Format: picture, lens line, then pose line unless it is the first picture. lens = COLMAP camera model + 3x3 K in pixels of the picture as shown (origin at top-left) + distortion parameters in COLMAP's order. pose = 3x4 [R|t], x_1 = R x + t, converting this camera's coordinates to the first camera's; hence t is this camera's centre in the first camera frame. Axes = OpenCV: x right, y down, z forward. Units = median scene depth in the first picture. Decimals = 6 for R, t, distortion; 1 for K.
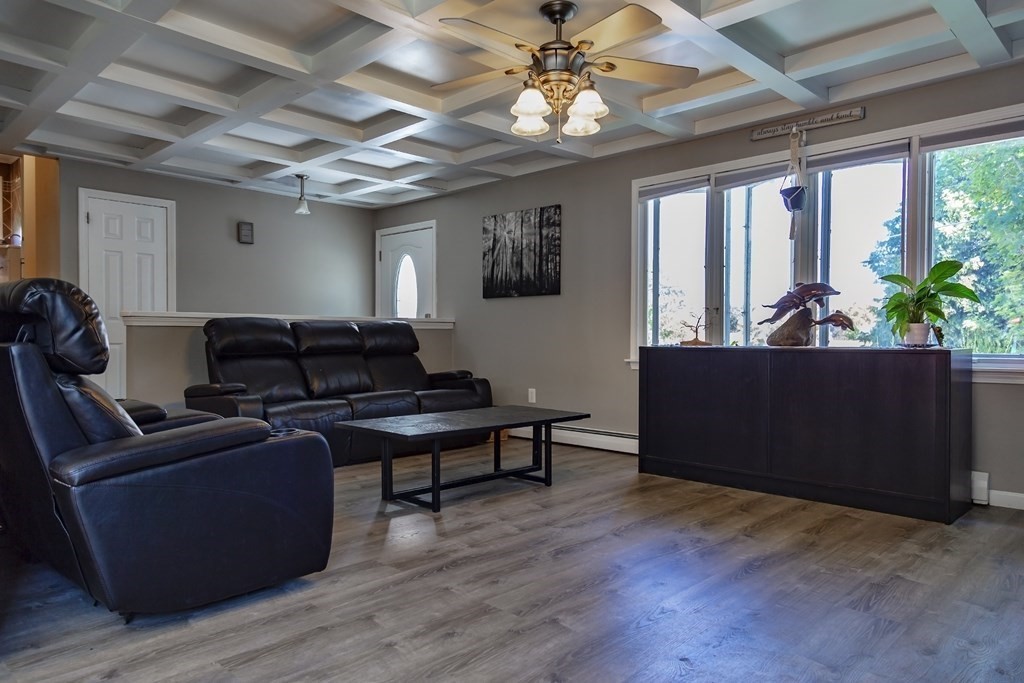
lens RADIAL K [[681.0, 0, 518.2], [0, 681.0, 344.3], [0, 0, 1]] dist [0.010960, 0.000222]
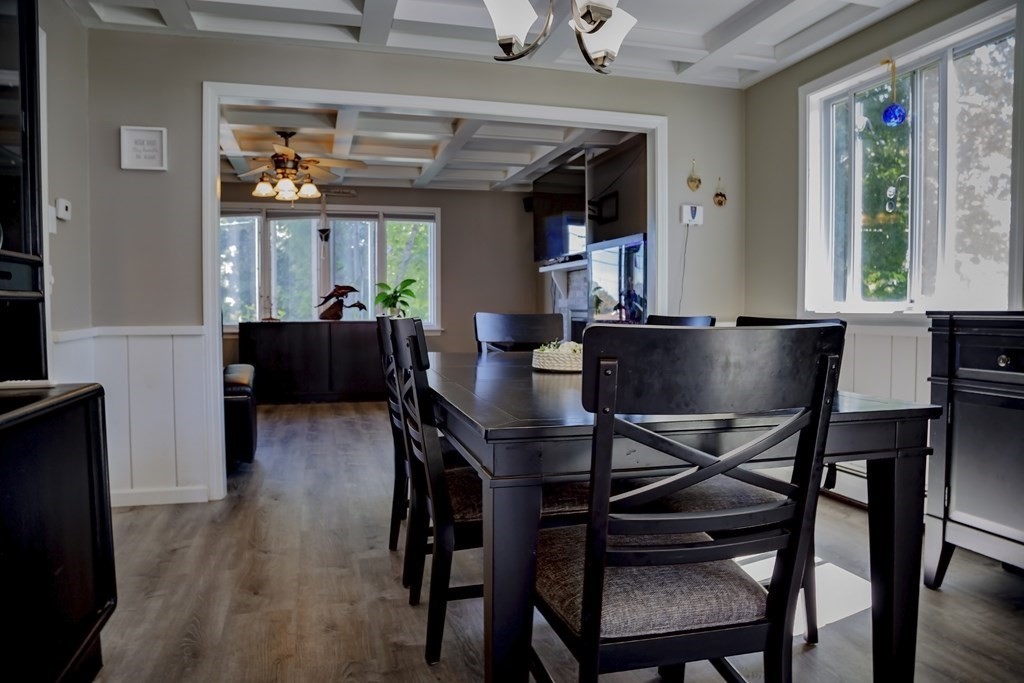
lens RADIAL K [[697.6, 0, 520.4], [0, 697.6, 343.7], [0, 0, 1]] dist [-0.127162, 0.070032]
pose [[0.490112, -0.044160, 0.870540, -1.202235], [0.008009, 0.998902, 0.046163, -0.019508], [-0.871623, -0.015653, 0.489927, -0.400148]]
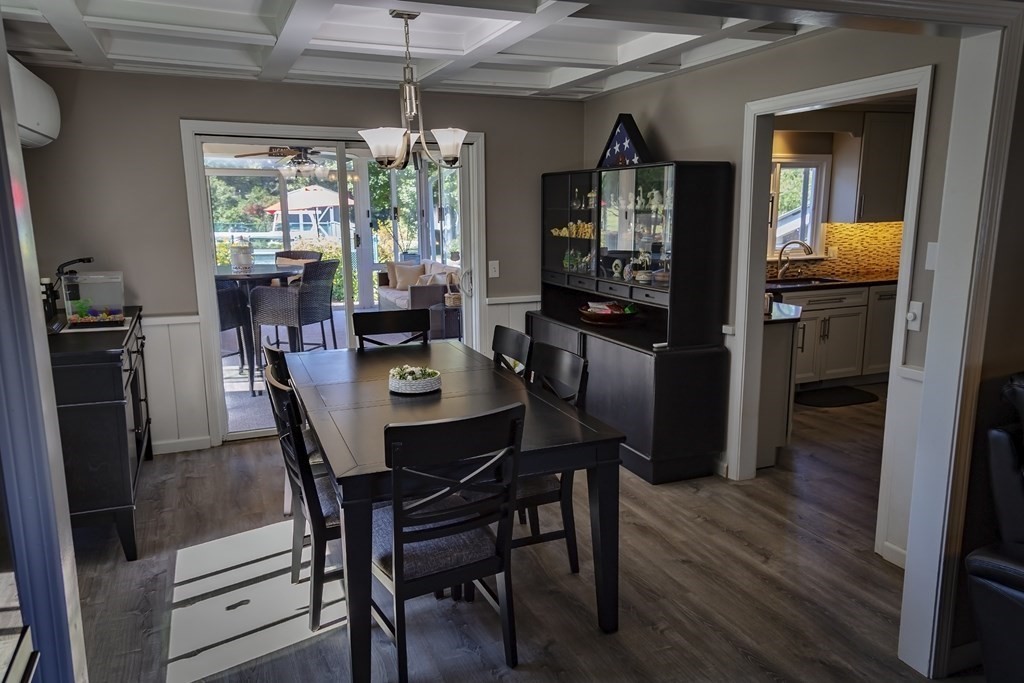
lens RADIAL K [[731.3, 0, 522.5], [0, 731.3, 346.7], [0, 0, 1]] dist [0.062457, 0.003726]
pose [[-0.384715, 0.177439, -0.905820, 0.370620], [-0.001615, 0.981218, 0.192895, -0.219587], [0.923034, 0.075673, -0.377202, 0.465515]]
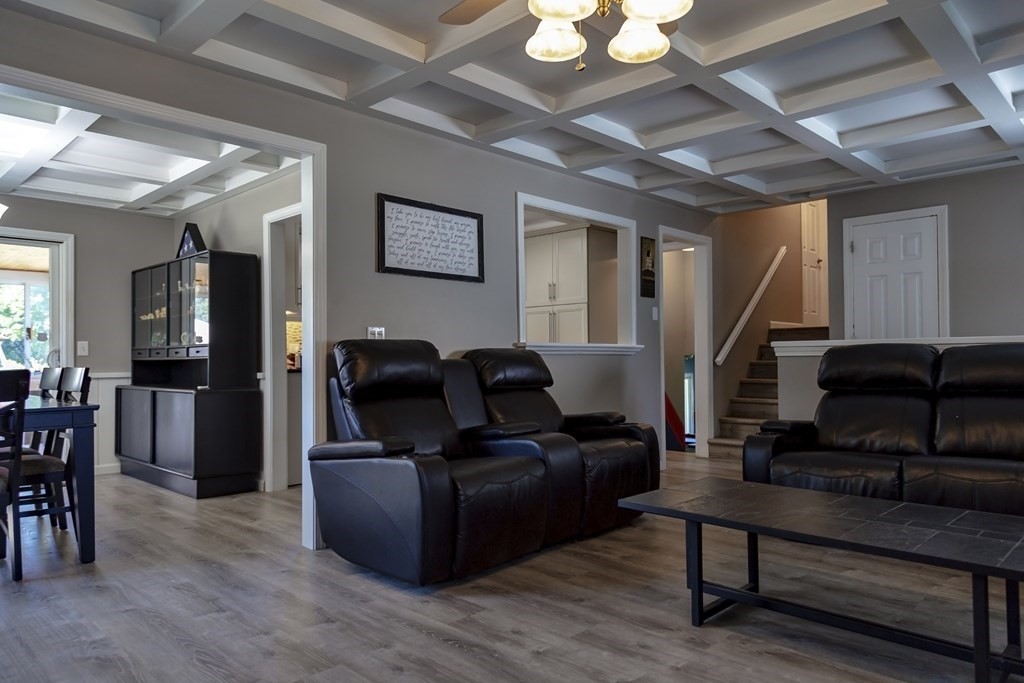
lens RADIAL K [[673.7, 0, 515.8], [0, 673.7, 356.2], [0, 0, 1]] dist [0.012067, 0.000583]
pose [[0.006719, -0.006547, -0.999956, 0.653571], [-0.002659, 0.999975, -0.006565, -0.030463], [0.999974, 0.002703, 0.006702, 0.913338]]
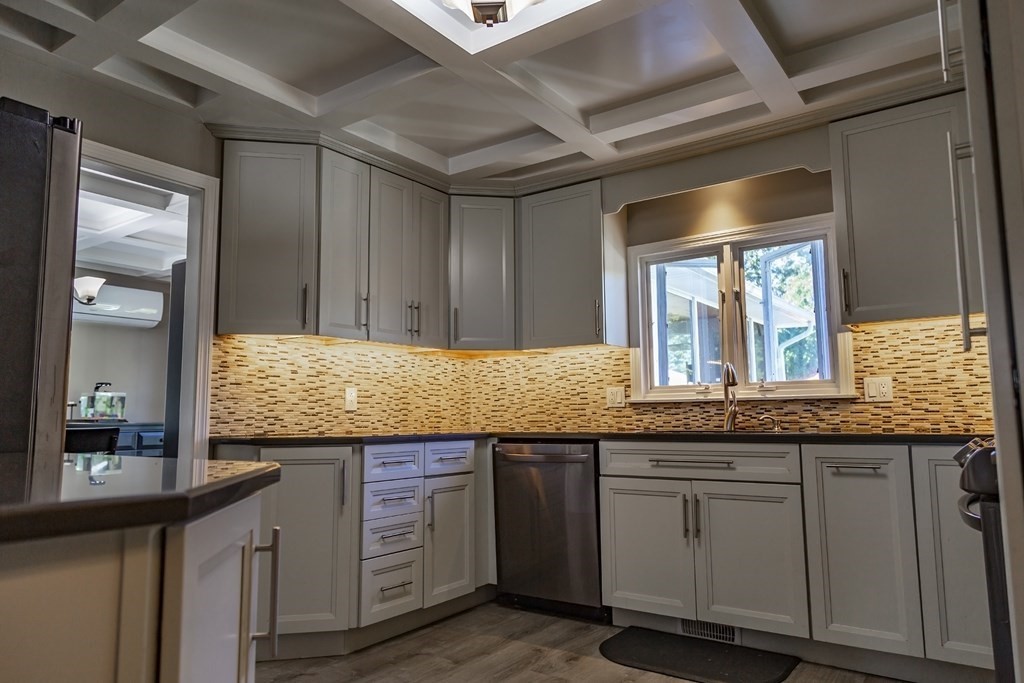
lens RADIAL K [[681.0, 0, 518.2], [0, 681.0, 344.3], [0, 0, 1]] dist [0.010960, 0.000222]
pose [[-0.987987, -0.010523, -0.154180, -1.301022], [0.005046, 0.994951, -0.100238, -0.039330], [0.154456, -0.099812, -0.982945, 1.378961]]
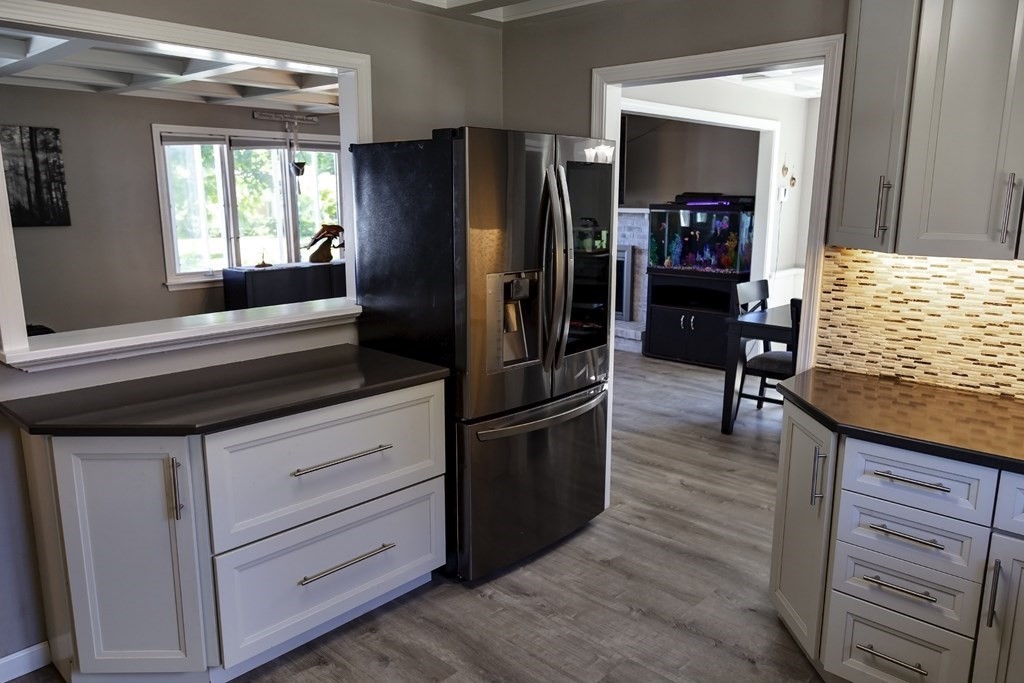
lens RADIAL K [[737.1, 0, 522.6], [0, 737.1, 342.7], [0, 0, 1]] dist [0.009764, 0.003683]
pose [[-0.032447, -0.203126, 0.978615, -1.874658], [0.006546, 0.979066, 0.203436, -0.220573], [-0.999452, 0.013007, -0.030438, 0.725845]]
